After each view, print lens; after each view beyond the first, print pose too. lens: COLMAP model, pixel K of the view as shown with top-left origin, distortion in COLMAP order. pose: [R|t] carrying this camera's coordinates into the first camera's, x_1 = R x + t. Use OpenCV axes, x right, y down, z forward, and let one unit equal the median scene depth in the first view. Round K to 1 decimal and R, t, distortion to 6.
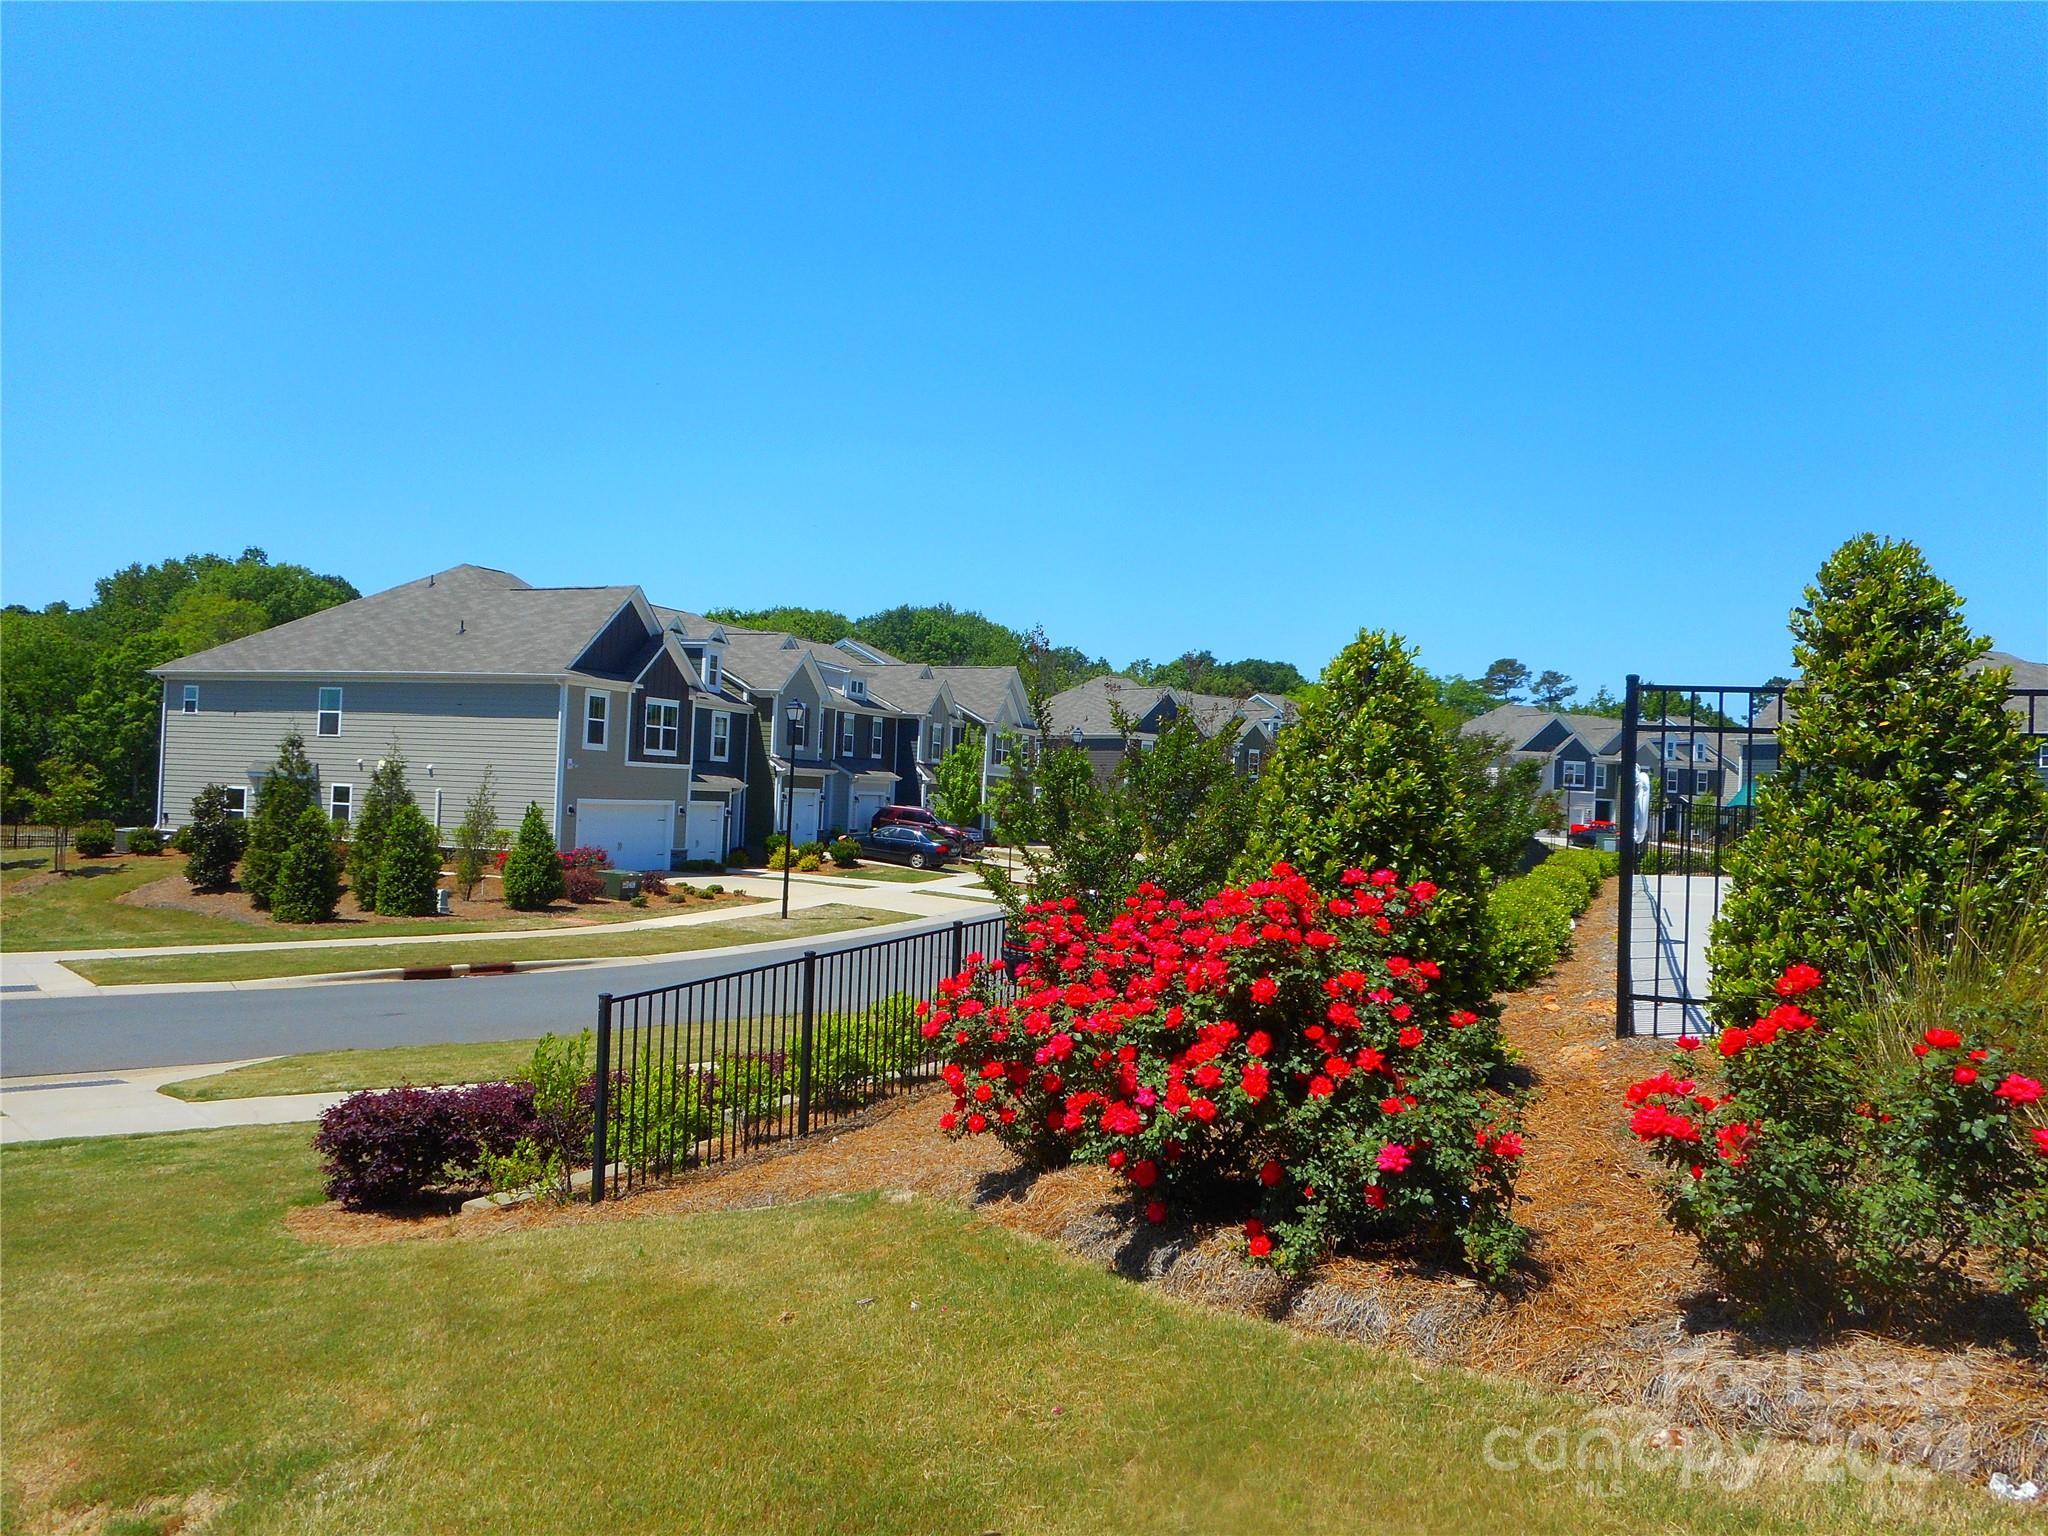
lens RADIAL K [[1487.3, 0, 1024.0], [0, 1487.3, 768.0], [0, 0, 1]] dist [-0.063293, 0.000245]
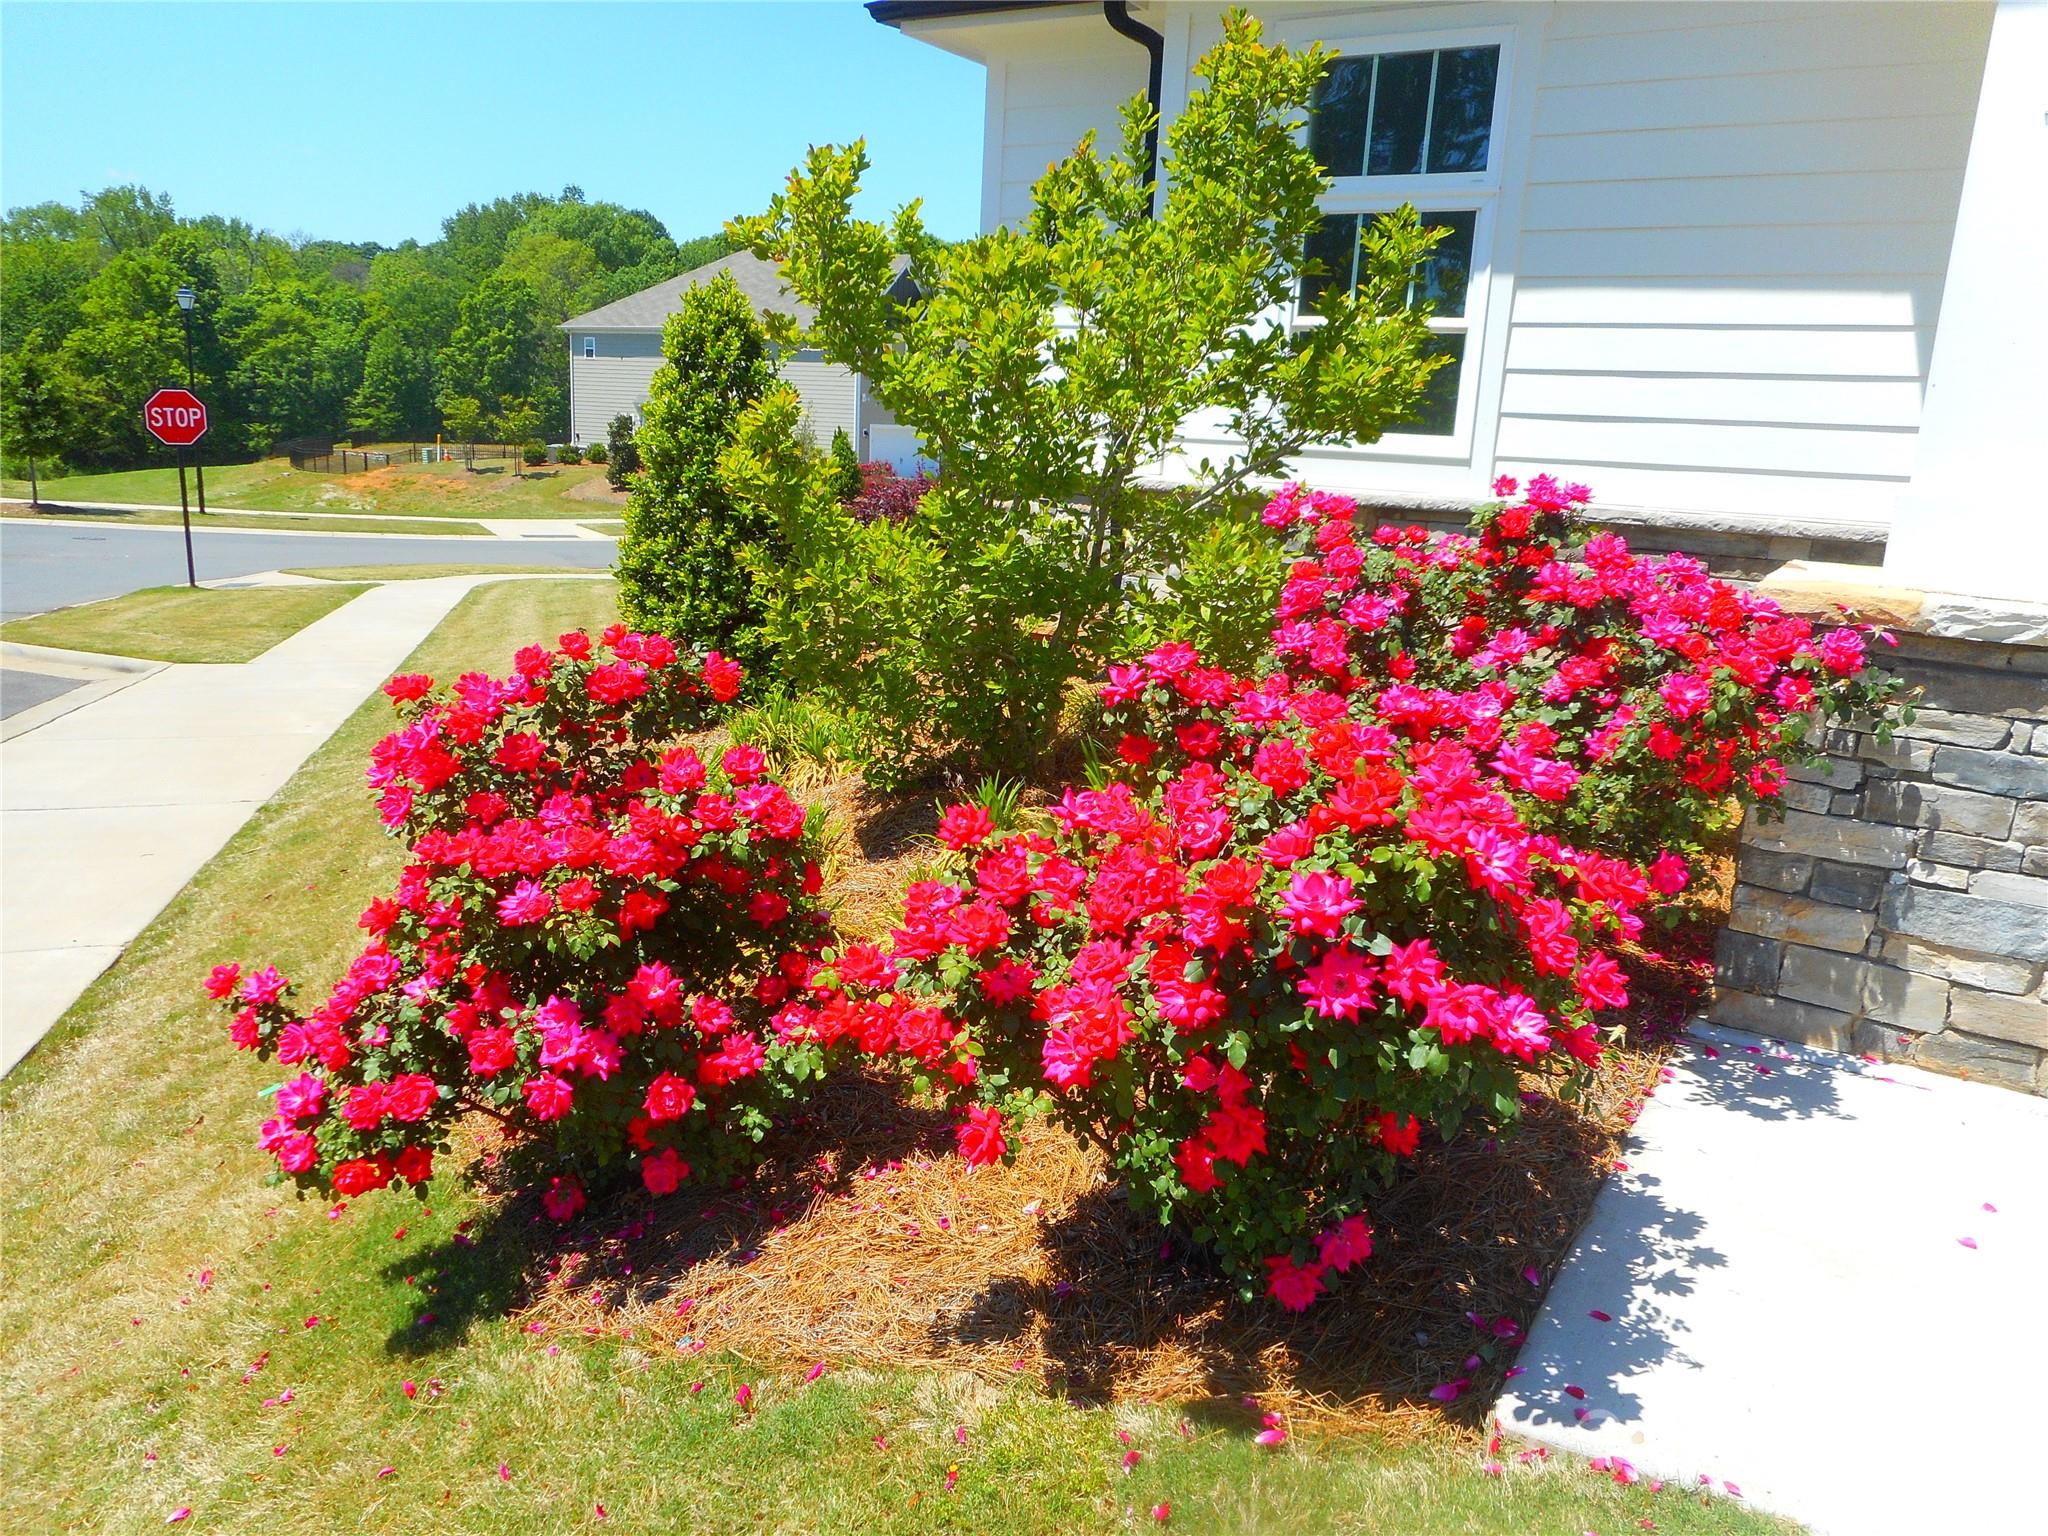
lens RADIAL K [[1487.3, 0, 1024.0], [0, 1487.3, 768.0], [0, 0, 1]] dist [-0.063293, 0.000245]
pose [[0.982555, 0.053798, -0.178019, 0.039333], [-0.008040, 0.968637, 0.248349, -0.005428], [0.185796, -0.242586, 0.952172, -0.141648]]
